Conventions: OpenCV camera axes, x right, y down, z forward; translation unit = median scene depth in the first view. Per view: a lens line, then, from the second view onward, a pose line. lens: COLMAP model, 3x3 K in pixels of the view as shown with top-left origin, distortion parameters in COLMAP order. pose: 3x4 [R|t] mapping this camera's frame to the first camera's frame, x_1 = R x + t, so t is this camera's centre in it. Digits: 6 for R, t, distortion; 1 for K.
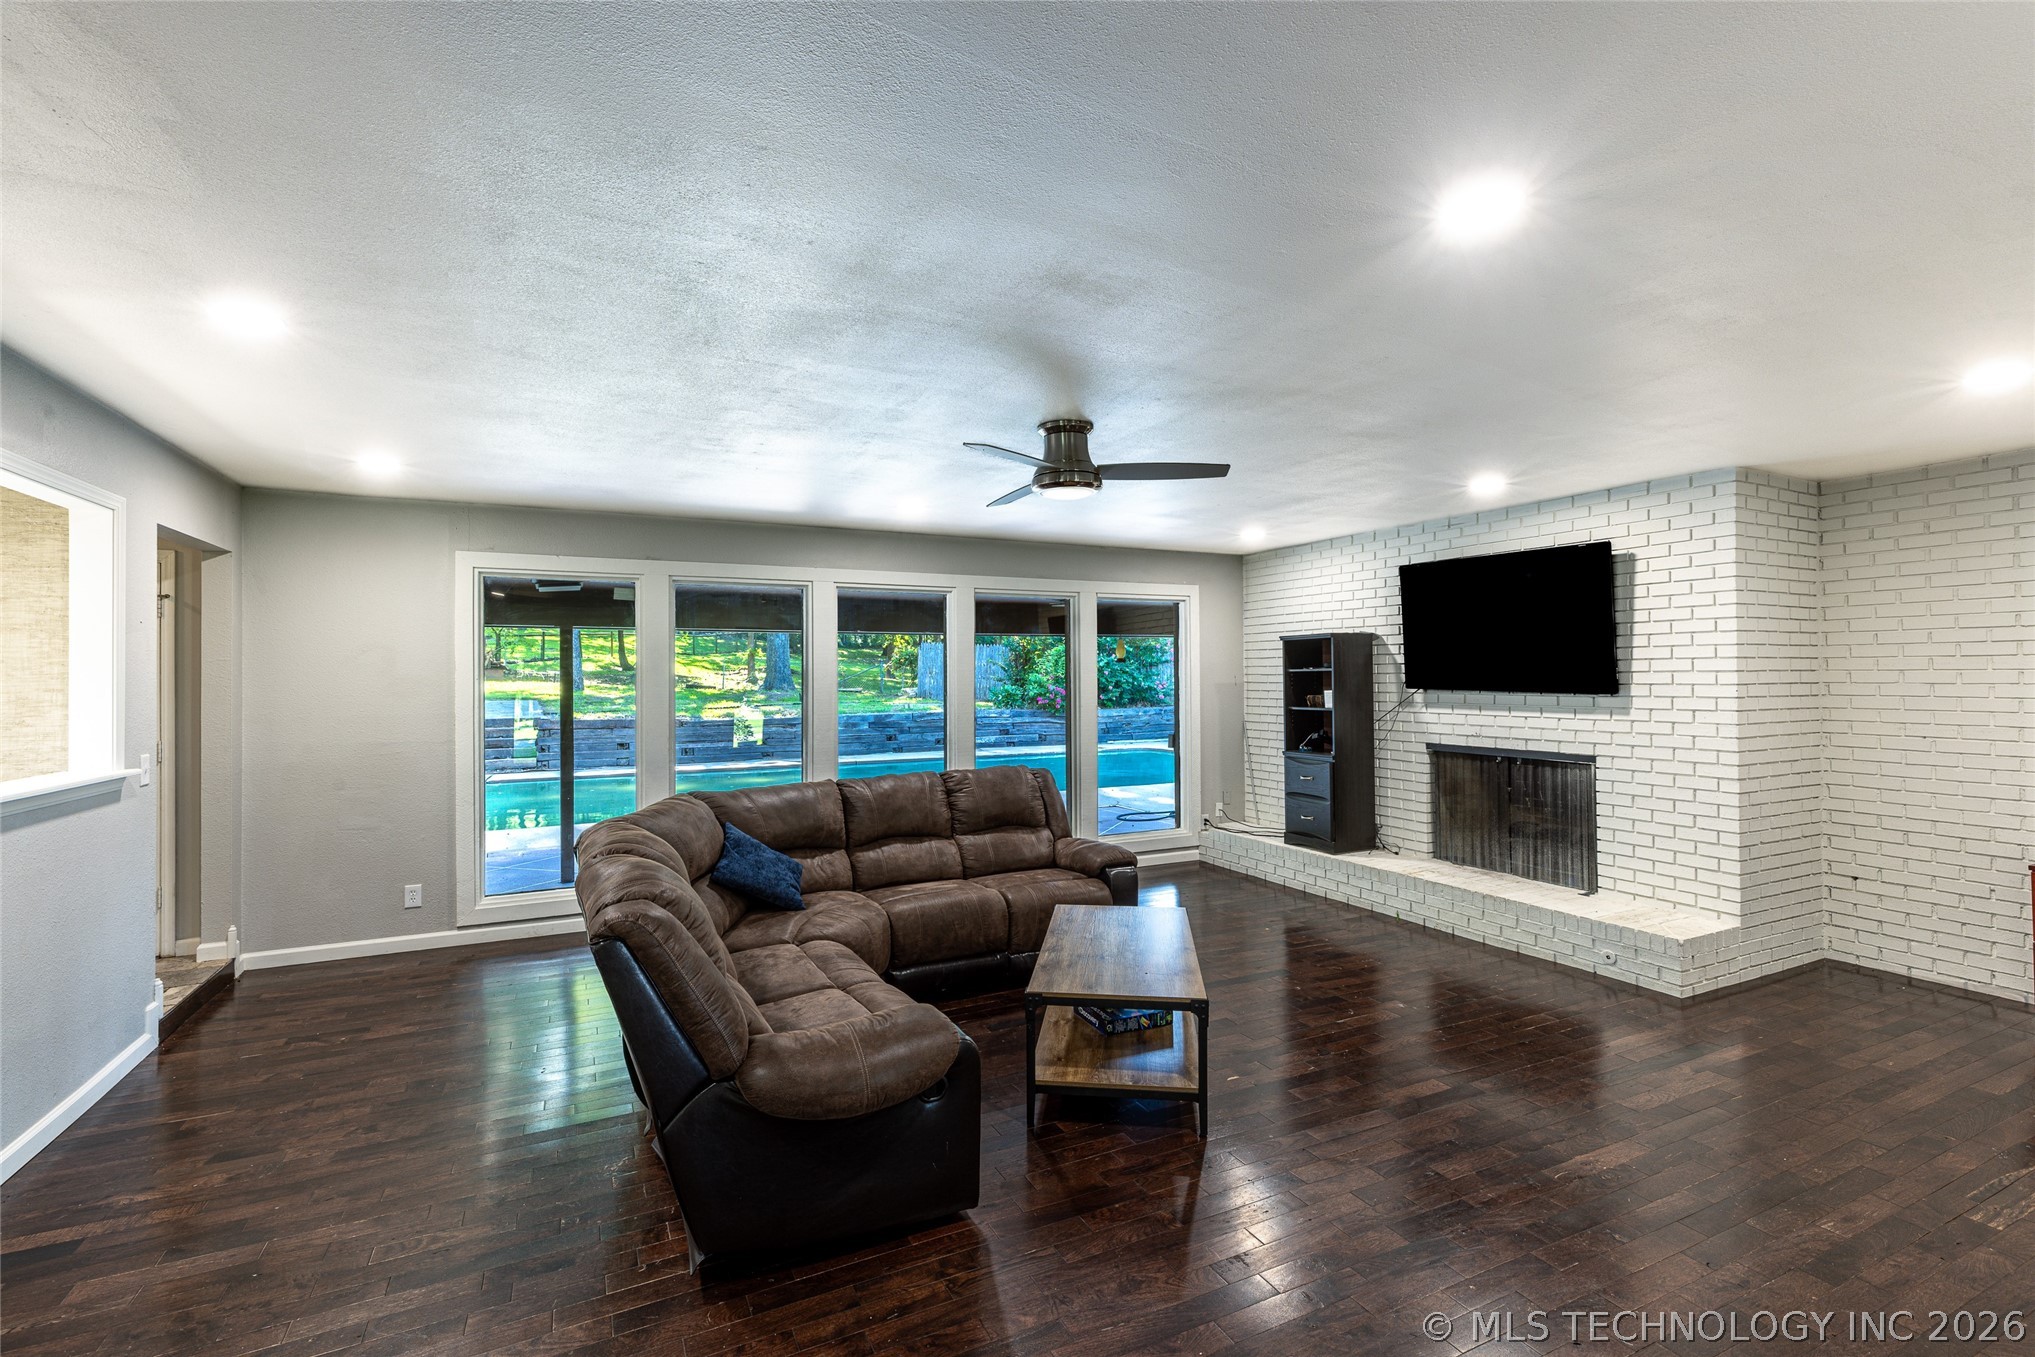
lens RADIAL K [[906.5, 0, 1008.9], [0, 906.5, 676.3], [0, 0, 1]] dist [0.004052, -0.001027]
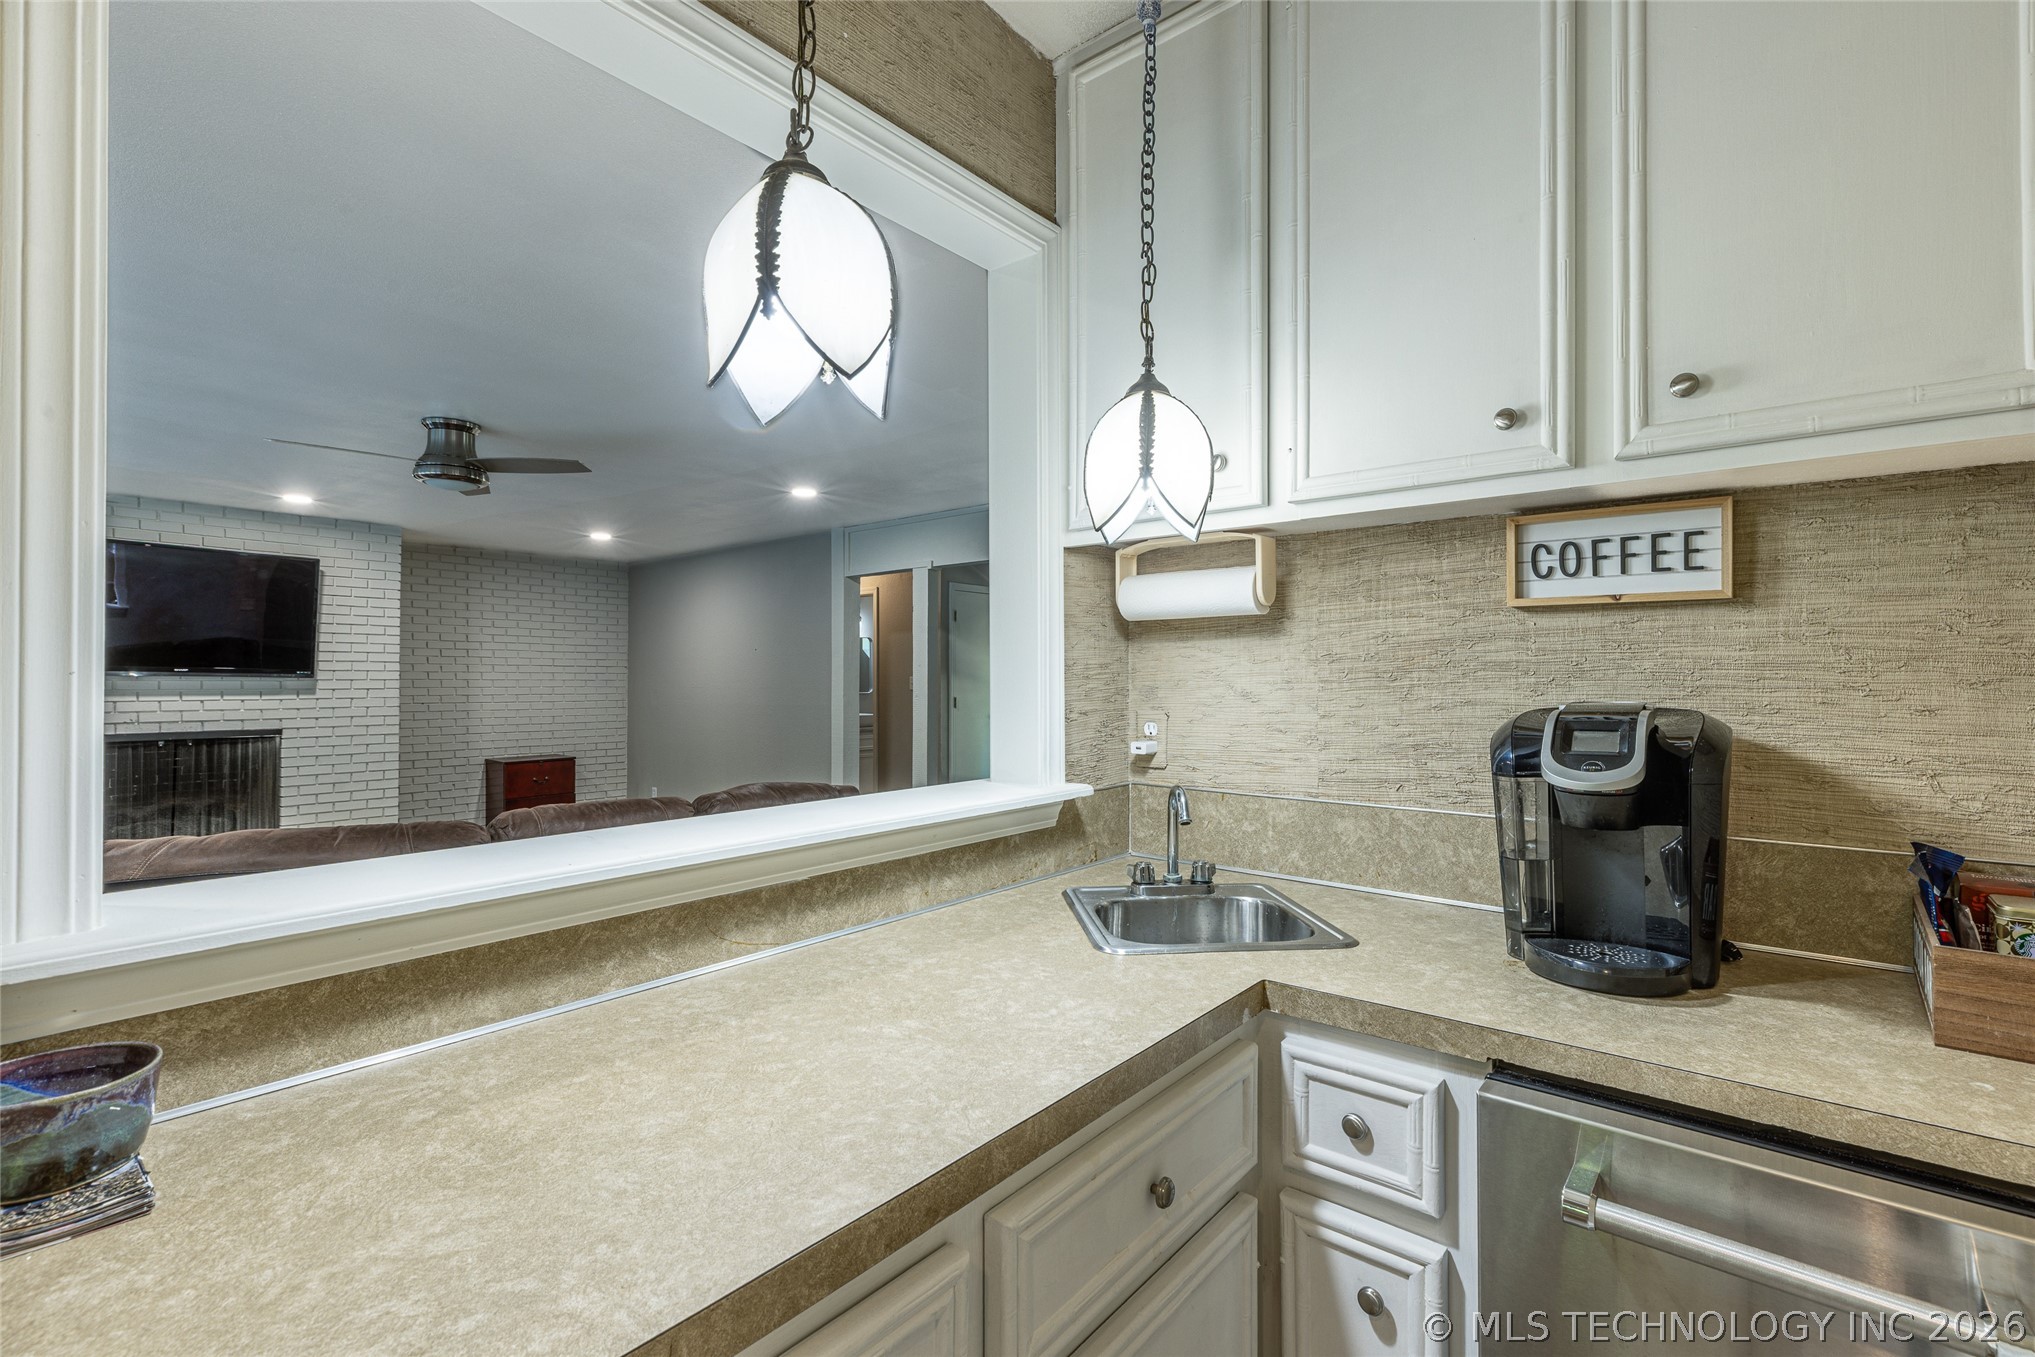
lens RADIAL K [[906.5, 0, 1012.1], [0, 906.5, 675.7], [0, 0, 1]] dist [0.004052, -0.001027]
pose [[-0.423026, 0.013066, 0.906023, -0.813387], [0.006200, 0.999914, -0.011525, 0.033147], [-0.906096, 0.000742, -0.423071, 0.577469]]
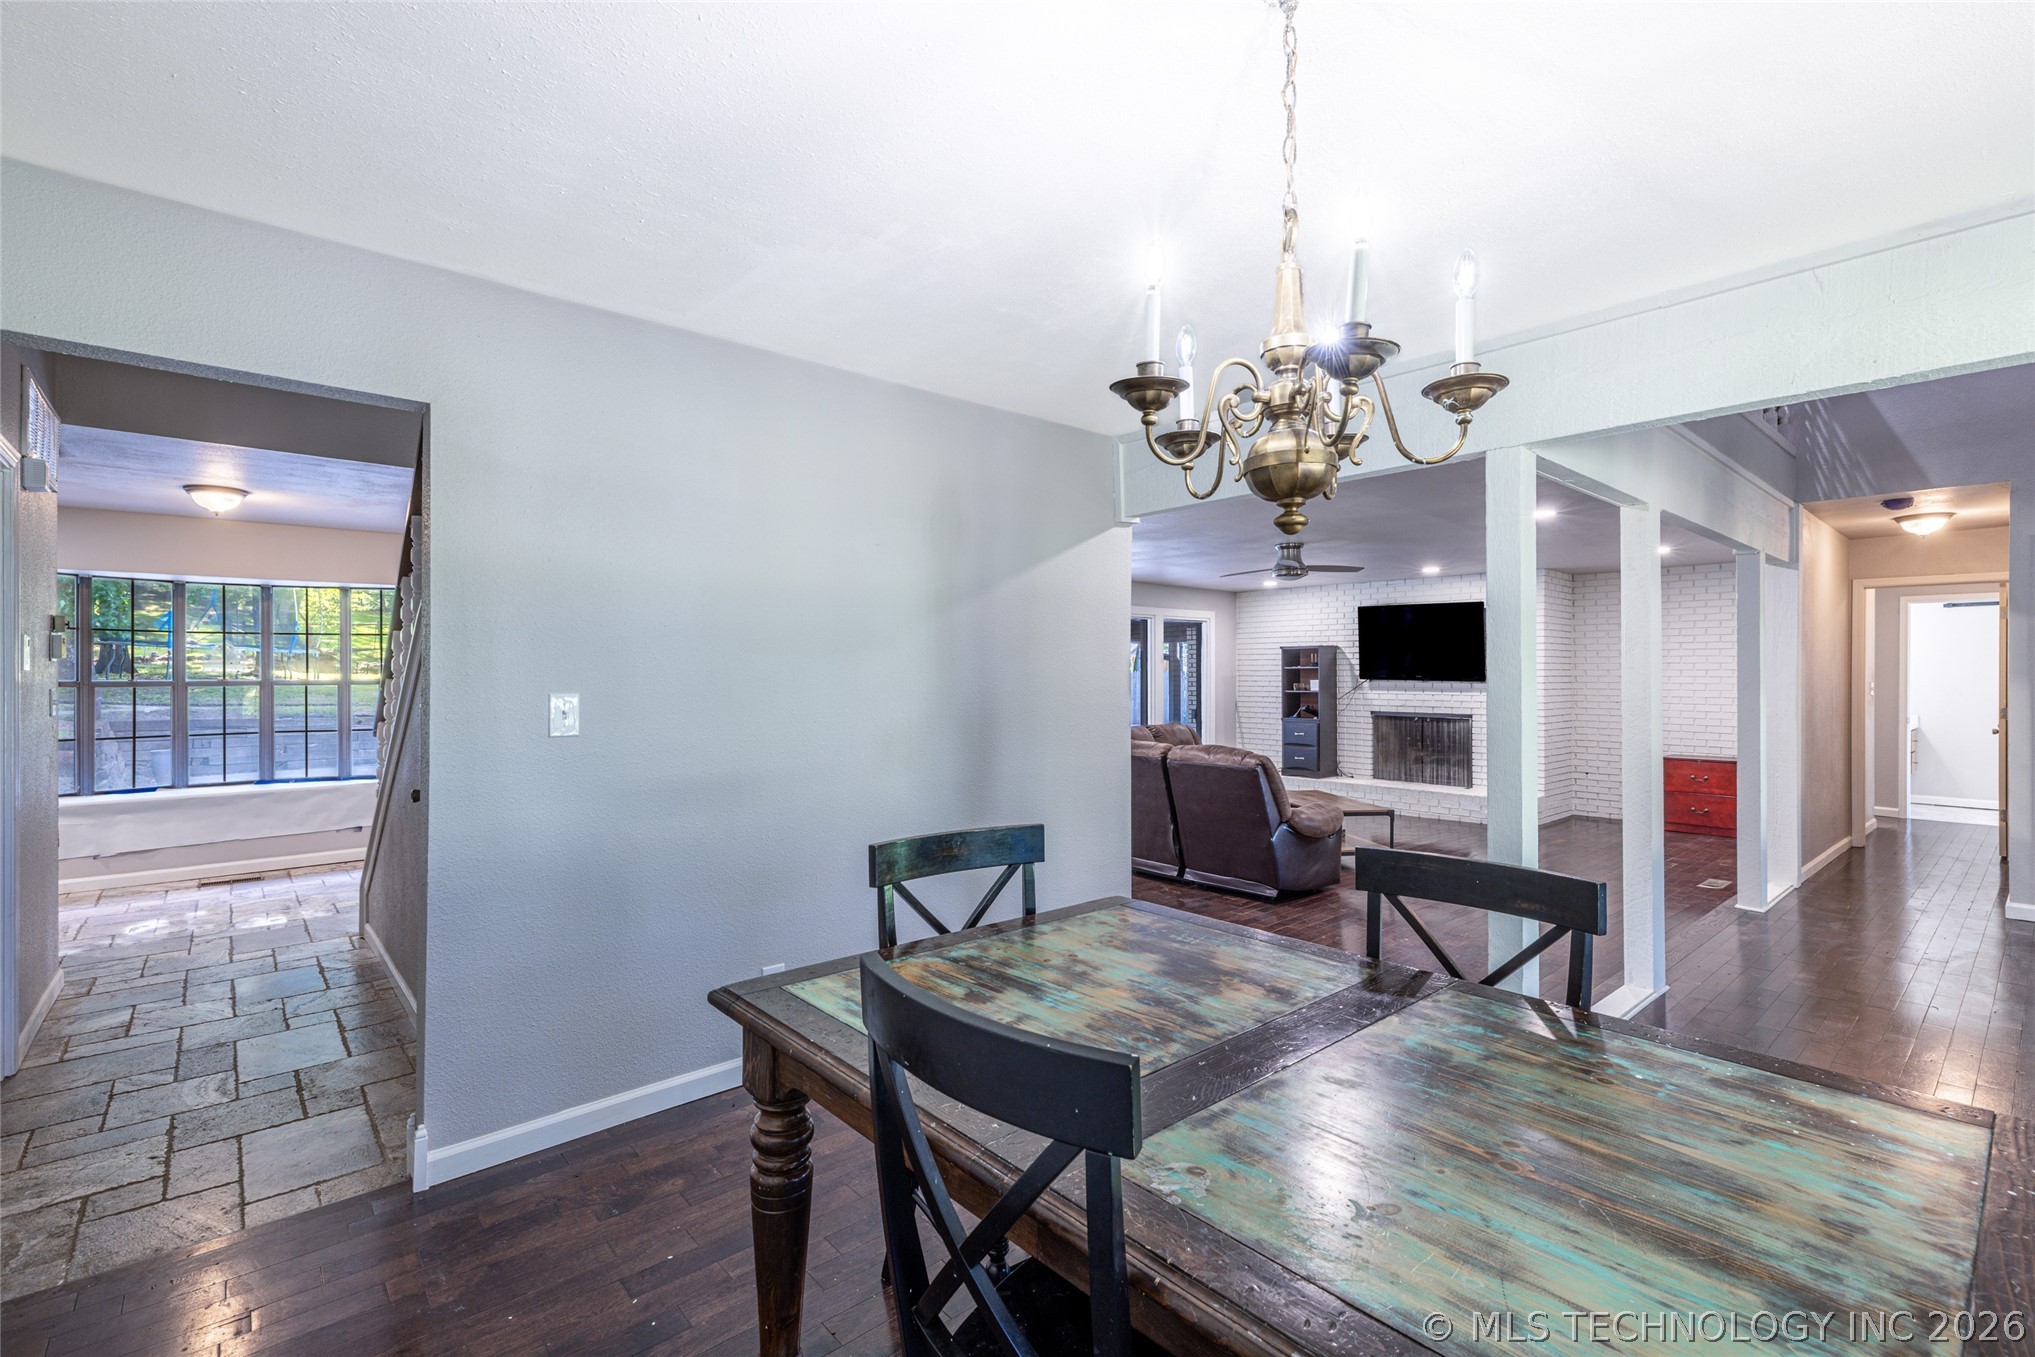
lens RADIAL K [[906.5, 0, 1018.4], [0, 906.5, 672.3], [0, 0, 1]] dist [0.004052, -0.001027]
pose [[0.962152, 0.006022, 0.272445, -0.704745], [-0.006403, 0.999979, 0.000509, 0.004722], [-0.272436, -0.002234, 0.962171, -0.502015]]
